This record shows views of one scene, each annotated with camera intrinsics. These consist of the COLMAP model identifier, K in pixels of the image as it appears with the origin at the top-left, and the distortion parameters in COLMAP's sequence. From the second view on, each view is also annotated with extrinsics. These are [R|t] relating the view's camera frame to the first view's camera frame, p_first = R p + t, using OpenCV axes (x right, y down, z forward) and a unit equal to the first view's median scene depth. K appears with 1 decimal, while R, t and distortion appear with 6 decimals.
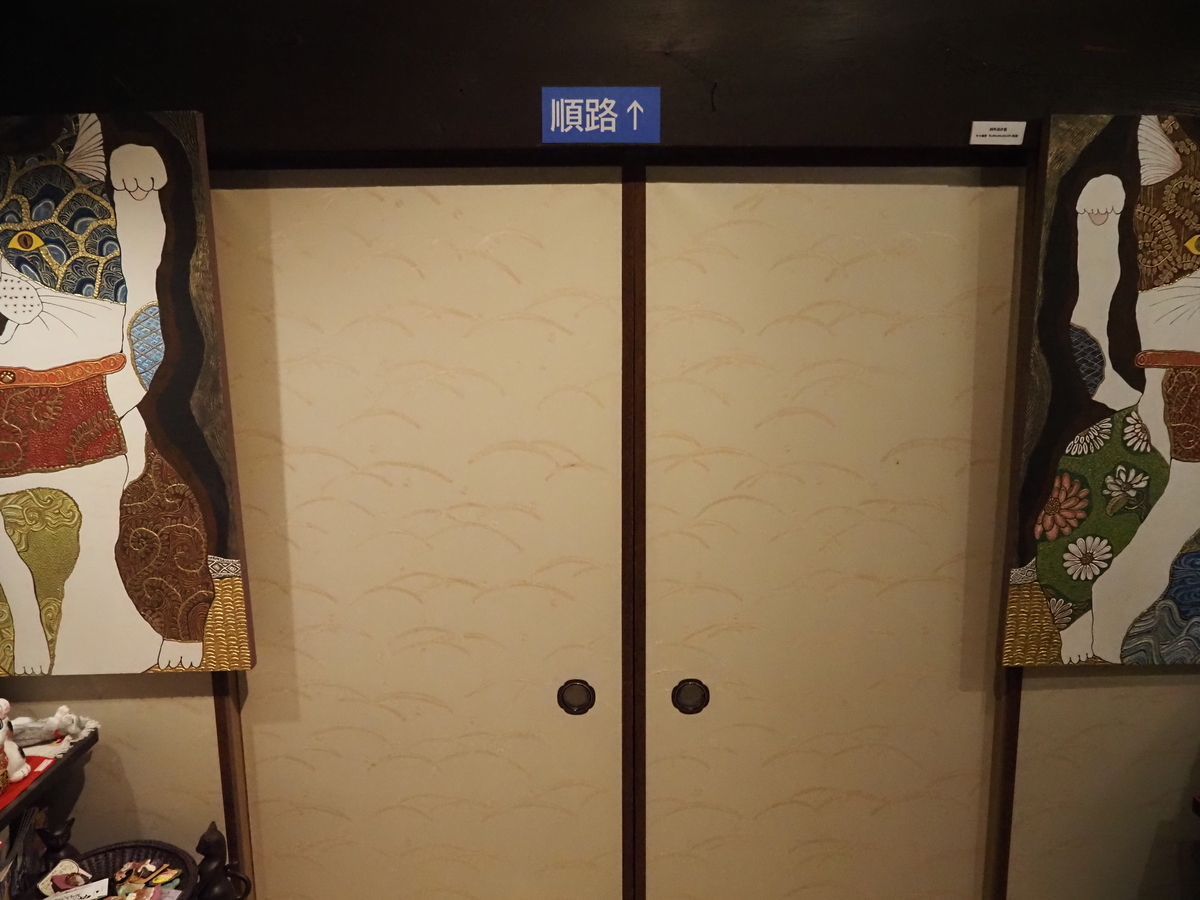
lens RADIAL K [[884.6, 0, 600.0], [0, 884.6, 450.0], [0, 0, 1]] dist [-0.010910, -0.003437]
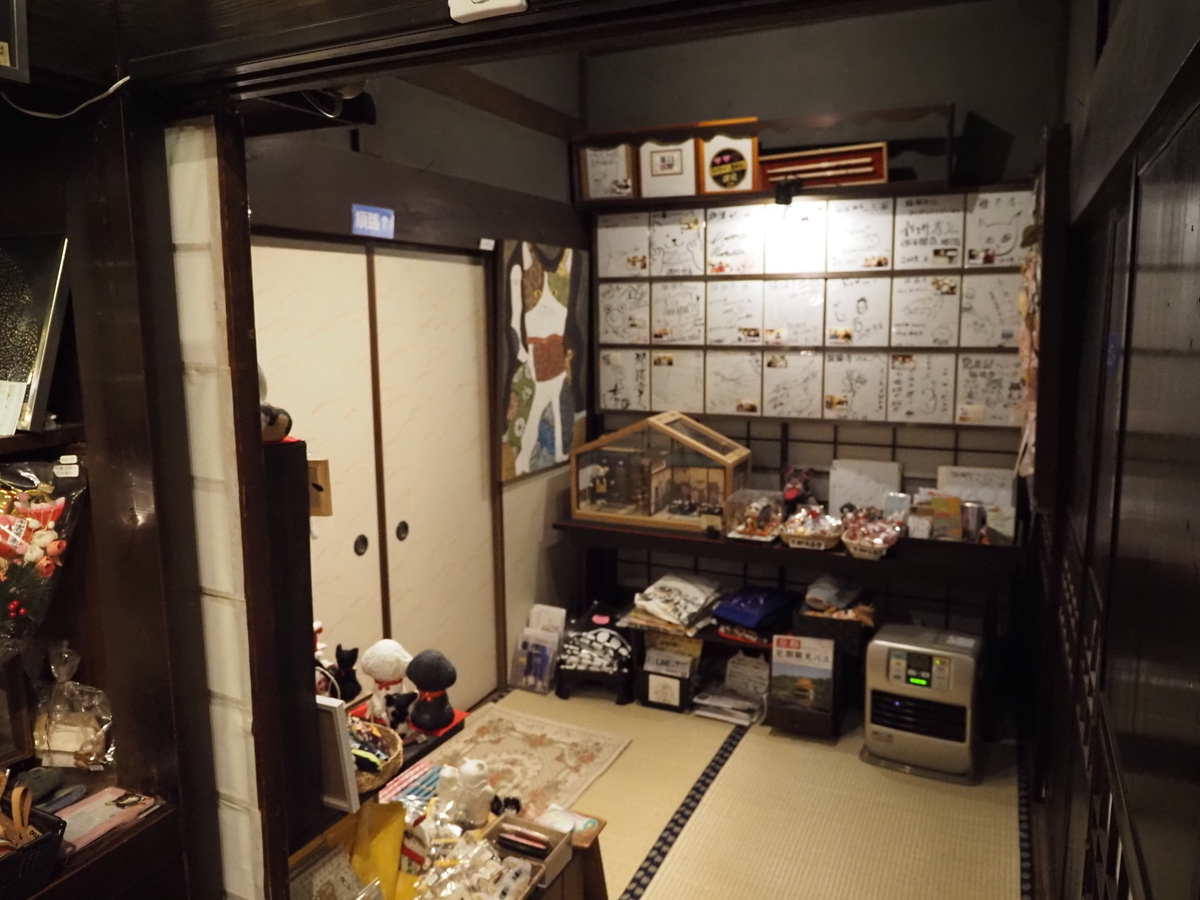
lens RADIAL K [[884.6, 0, 600.0], [0, 884.6, 450.0], [0, 0, 1]] dist [-0.010910, -0.003437]
pose [[0.444775, -0.136428, 0.885191, -1.457723], [0.154376, 0.985216, 0.074276, 0.042593], [-0.882238, 0.103616, 0.459261, -0.255056]]
